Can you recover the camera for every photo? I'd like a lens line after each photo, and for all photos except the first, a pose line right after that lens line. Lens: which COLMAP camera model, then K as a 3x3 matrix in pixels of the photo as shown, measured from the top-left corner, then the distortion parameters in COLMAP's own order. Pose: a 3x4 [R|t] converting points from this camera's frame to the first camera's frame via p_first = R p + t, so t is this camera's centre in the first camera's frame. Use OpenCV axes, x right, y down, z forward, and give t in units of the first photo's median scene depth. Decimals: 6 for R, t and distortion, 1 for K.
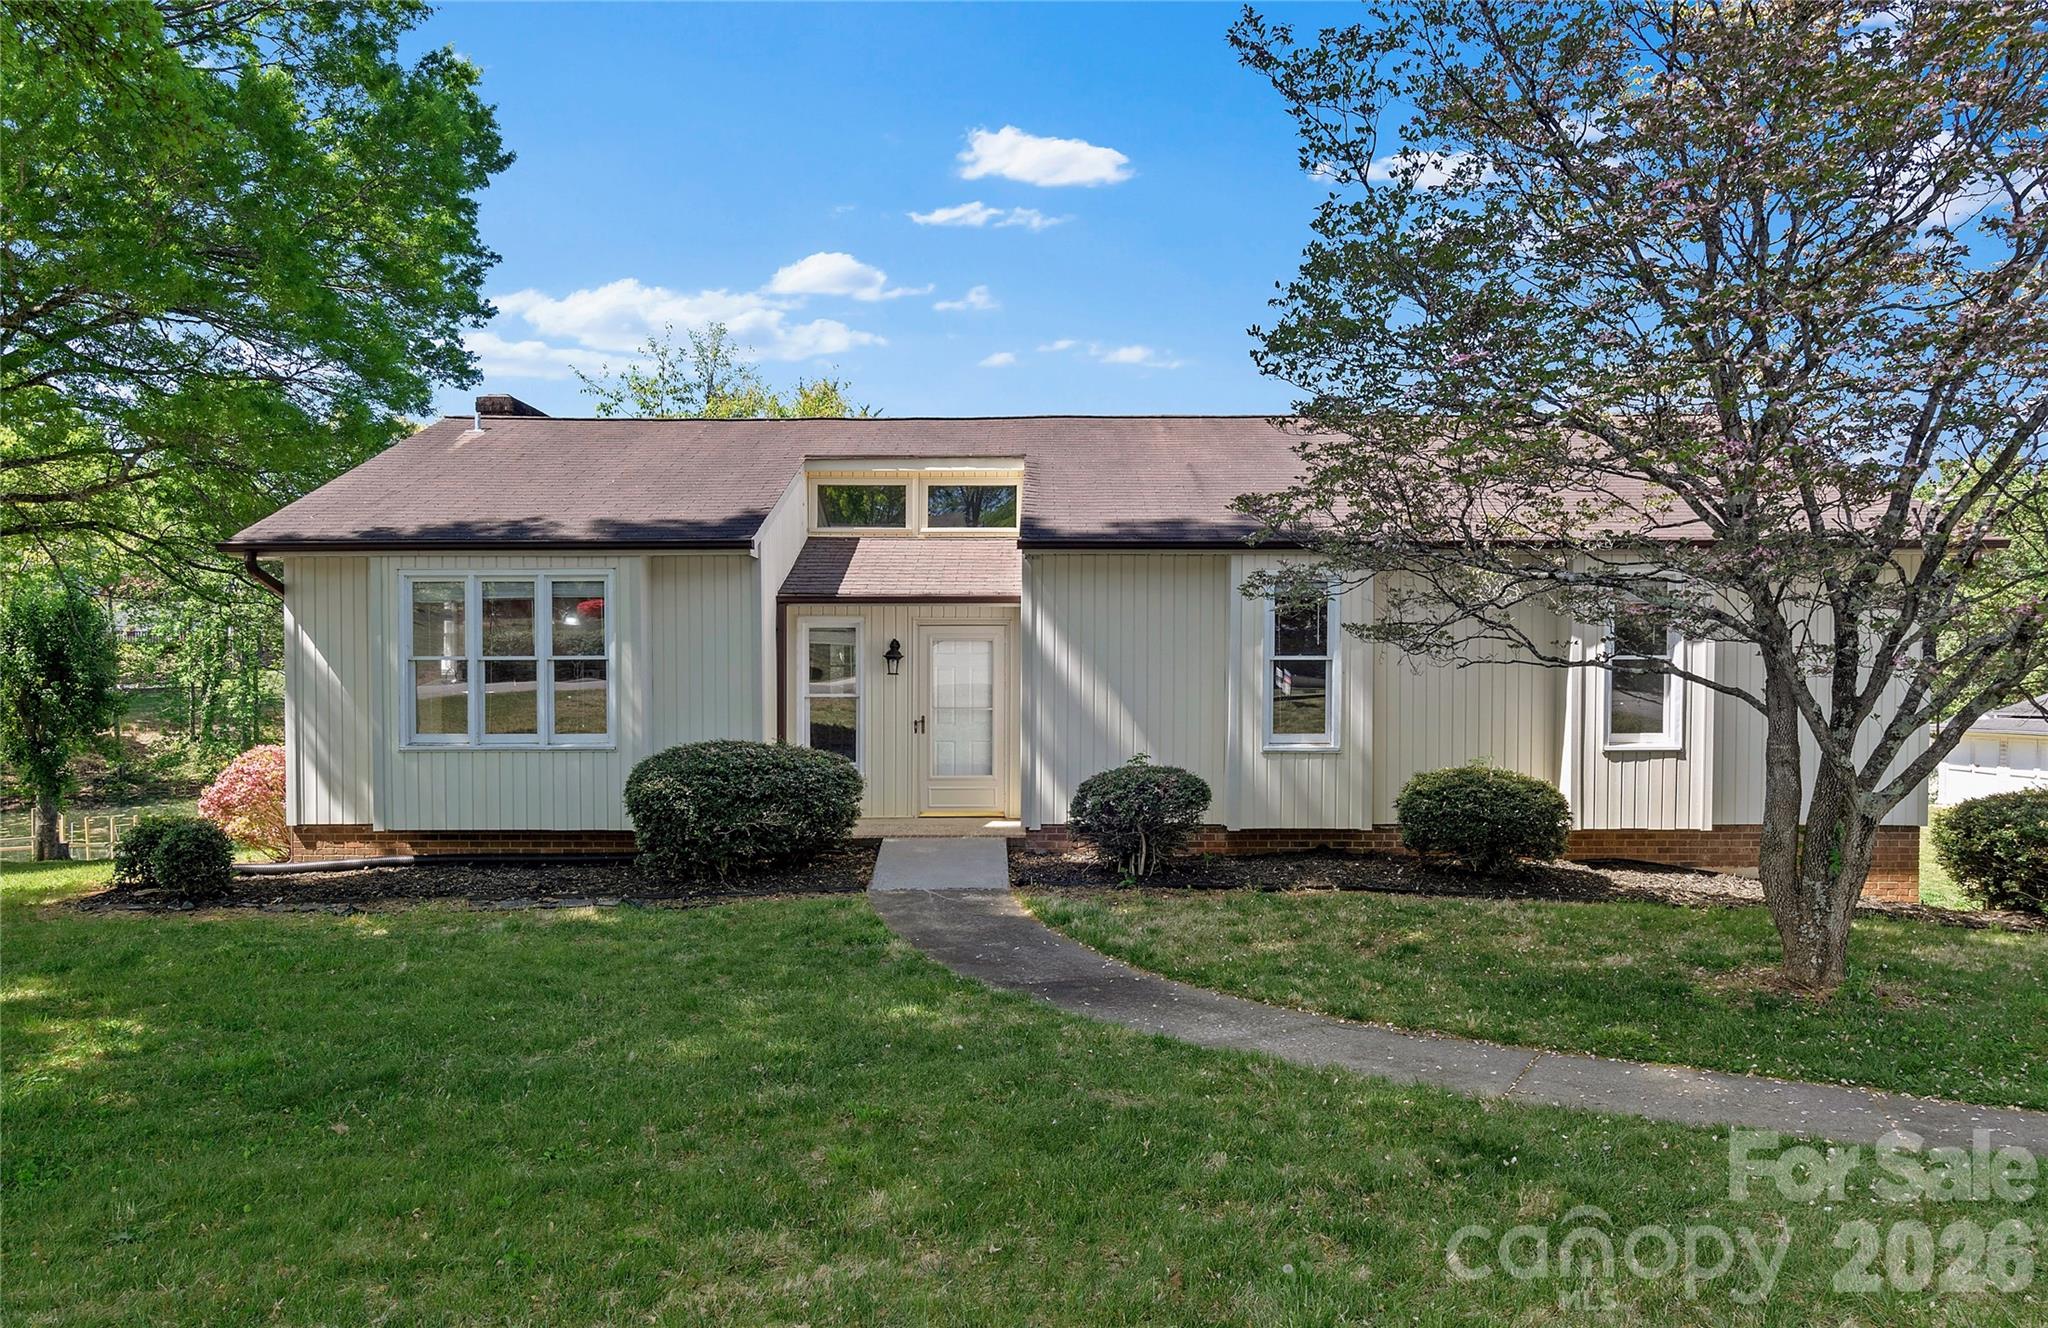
lens RADIAL K [[1384.3, 0, 985.1], [0, 1384.3, 672.7], [0, 0, 1]] dist [0.000537, 0.000966]
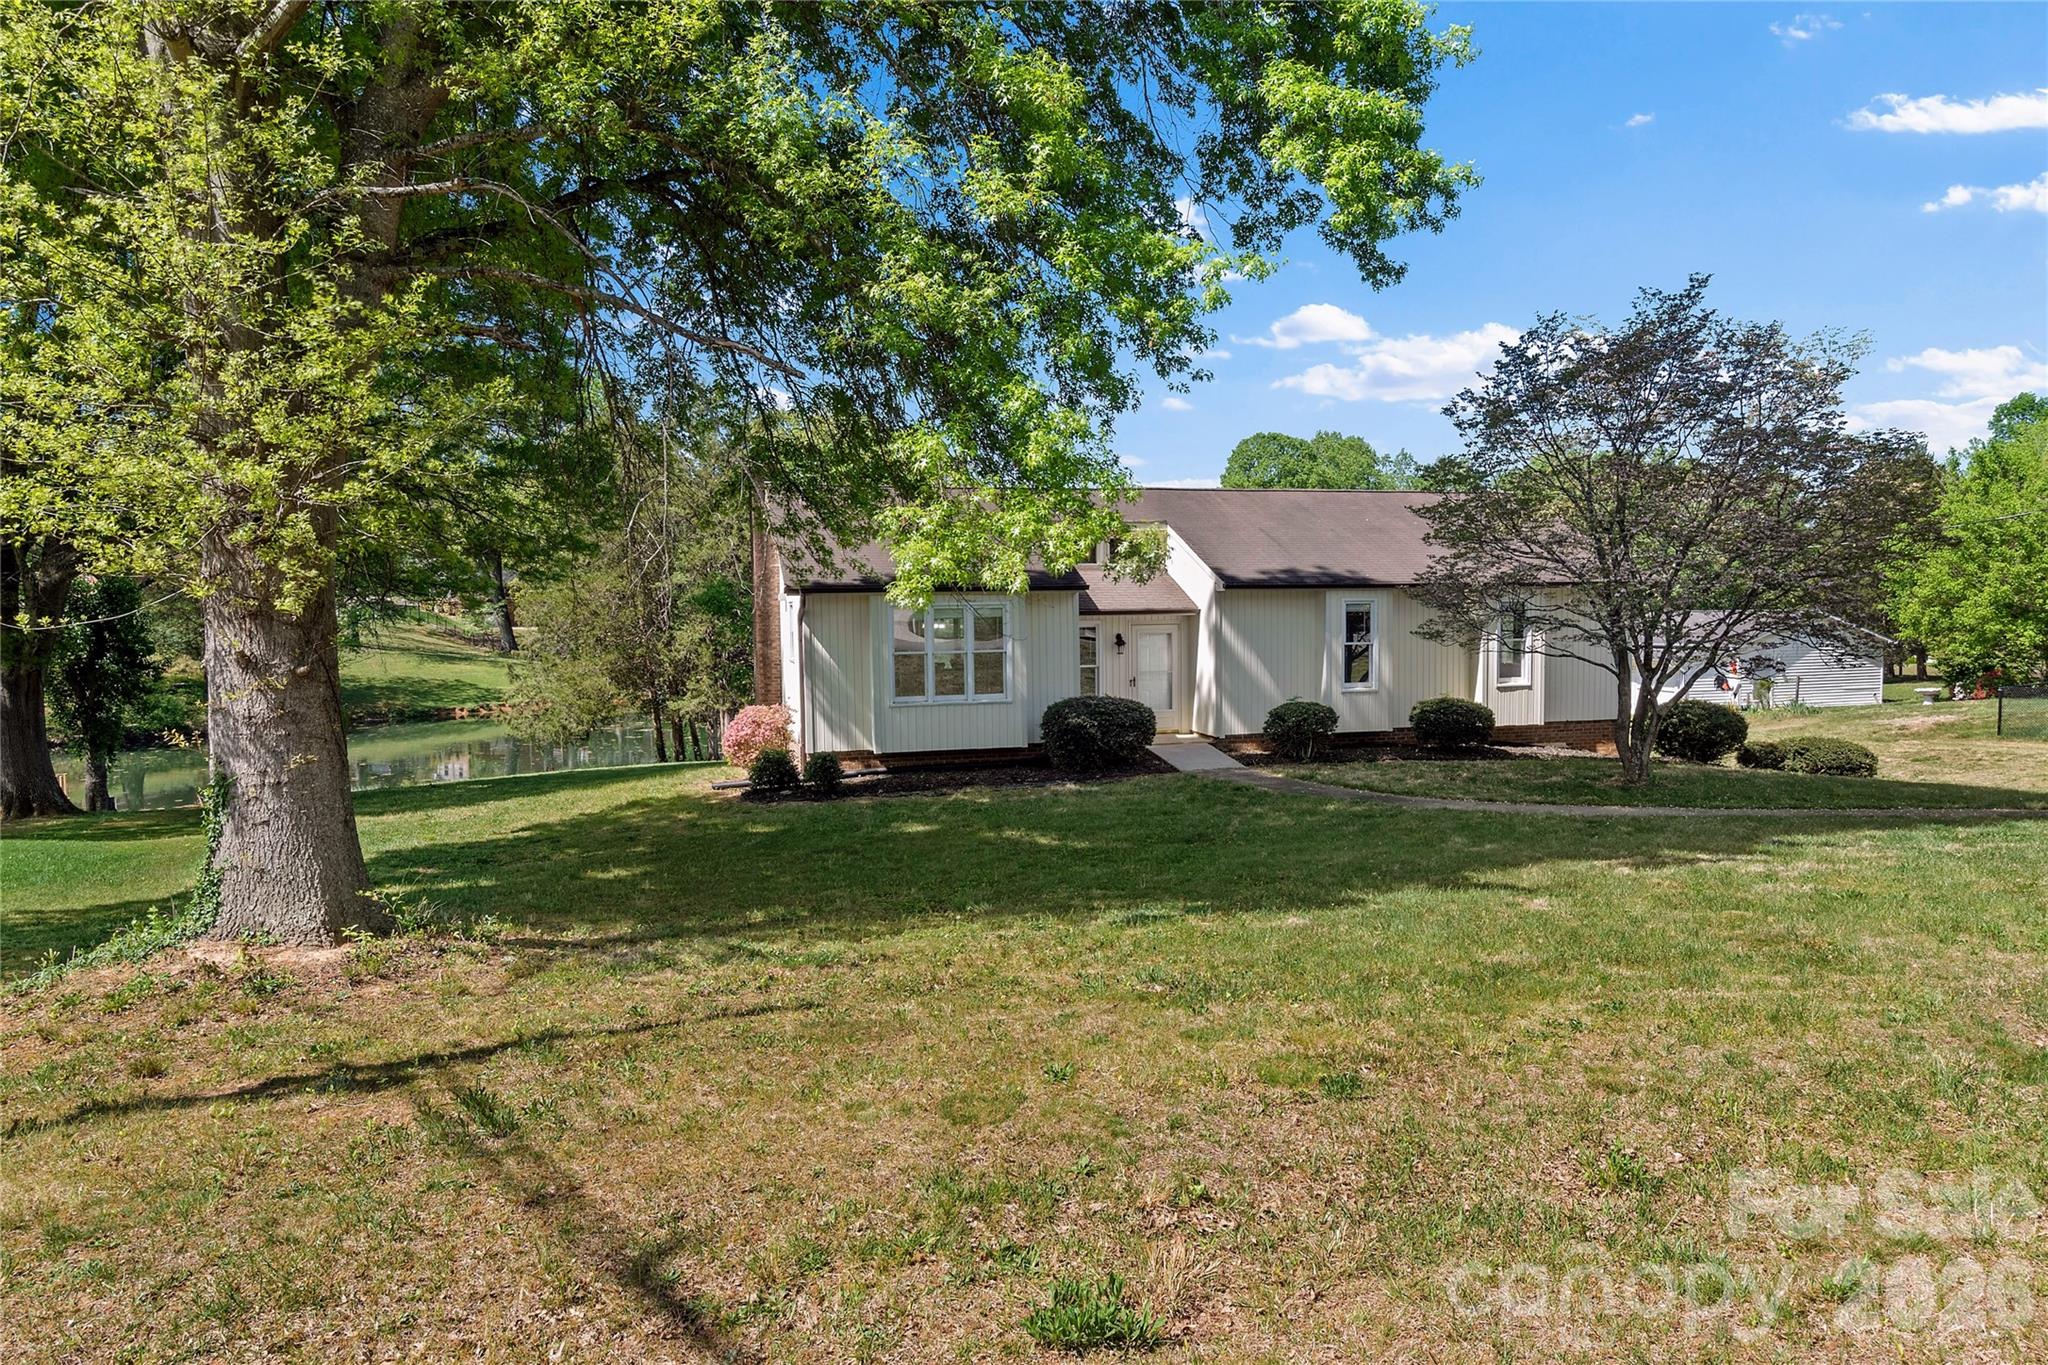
lens RADIAL K [[1355.1, 0, 1021.0], [0, 1355.1, 634.1], [0, 0, 1]] dist [-0.003889, 0.006545]
pose [[0.963677, -0.019098, 0.266388, -0.730375], [0.012493, 0.999572, 0.026468, -0.079954], [-0.266779, -0.022178, 0.963503, -0.696629]]
